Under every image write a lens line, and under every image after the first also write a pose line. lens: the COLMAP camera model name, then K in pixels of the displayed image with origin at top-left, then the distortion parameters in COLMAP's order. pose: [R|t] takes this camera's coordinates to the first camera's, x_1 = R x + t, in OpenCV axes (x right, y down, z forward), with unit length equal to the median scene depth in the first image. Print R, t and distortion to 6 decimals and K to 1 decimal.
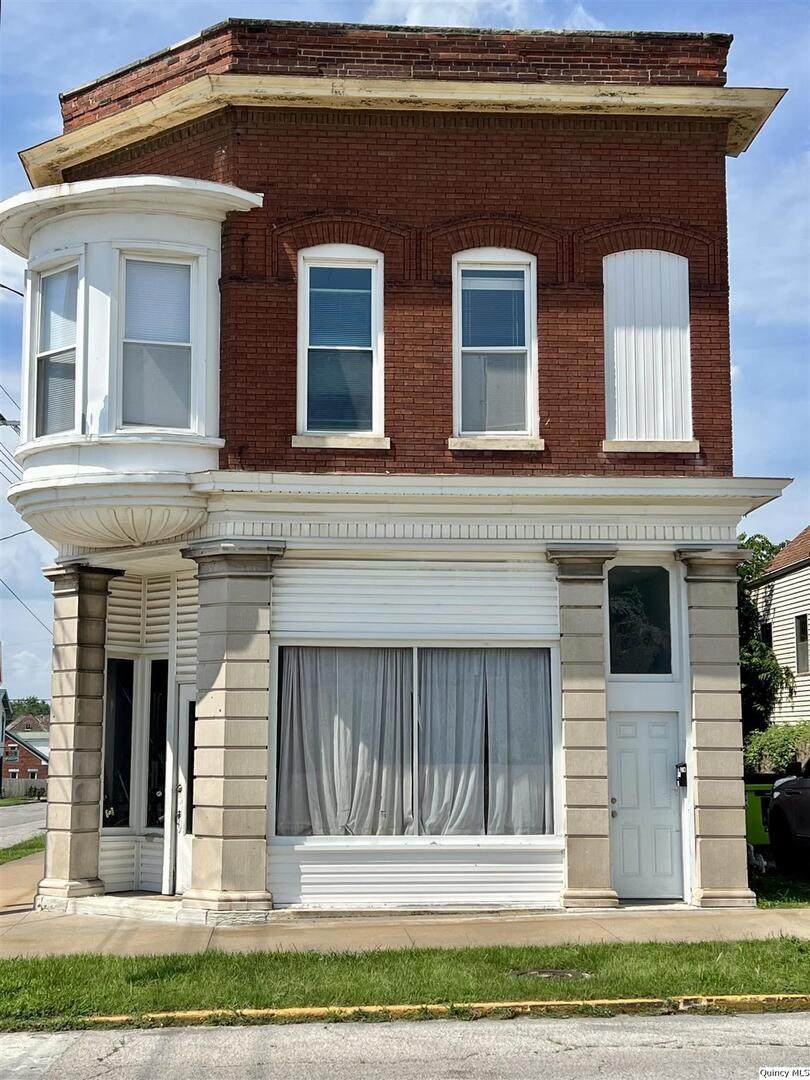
lens RADIAL K [[1528.0, 0, 405.0], [0, 1528.0, 540.0], [0, 0, 1]] dist [0.275415, -1.178107]
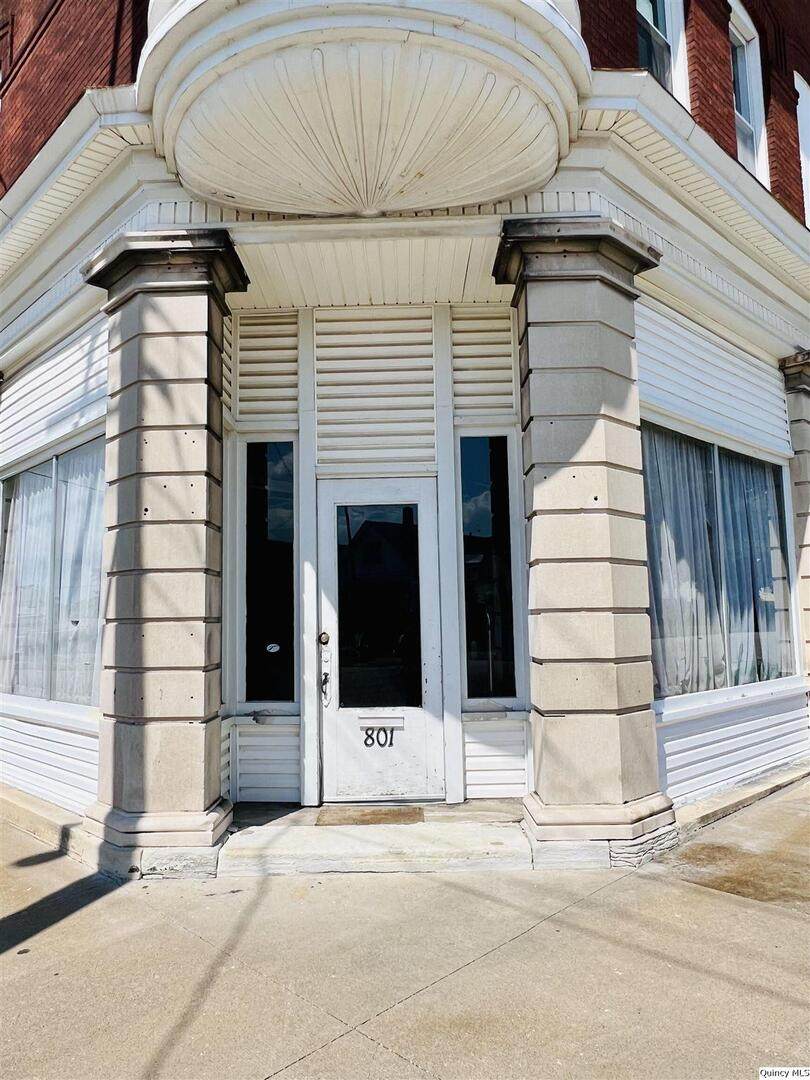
lens RADIAL K [[758.7, 0, 391.9], [0, 758.7, 542.3], [0, 0, 1]] dist [0.000176, -0.003155]
pose [[0.775350, 0.053550, 0.629257, -0.350927], [-0.068758, 0.997633, -0.000178, 0.128834], [-0.627778, -0.043129, 0.777197, 0.799419]]
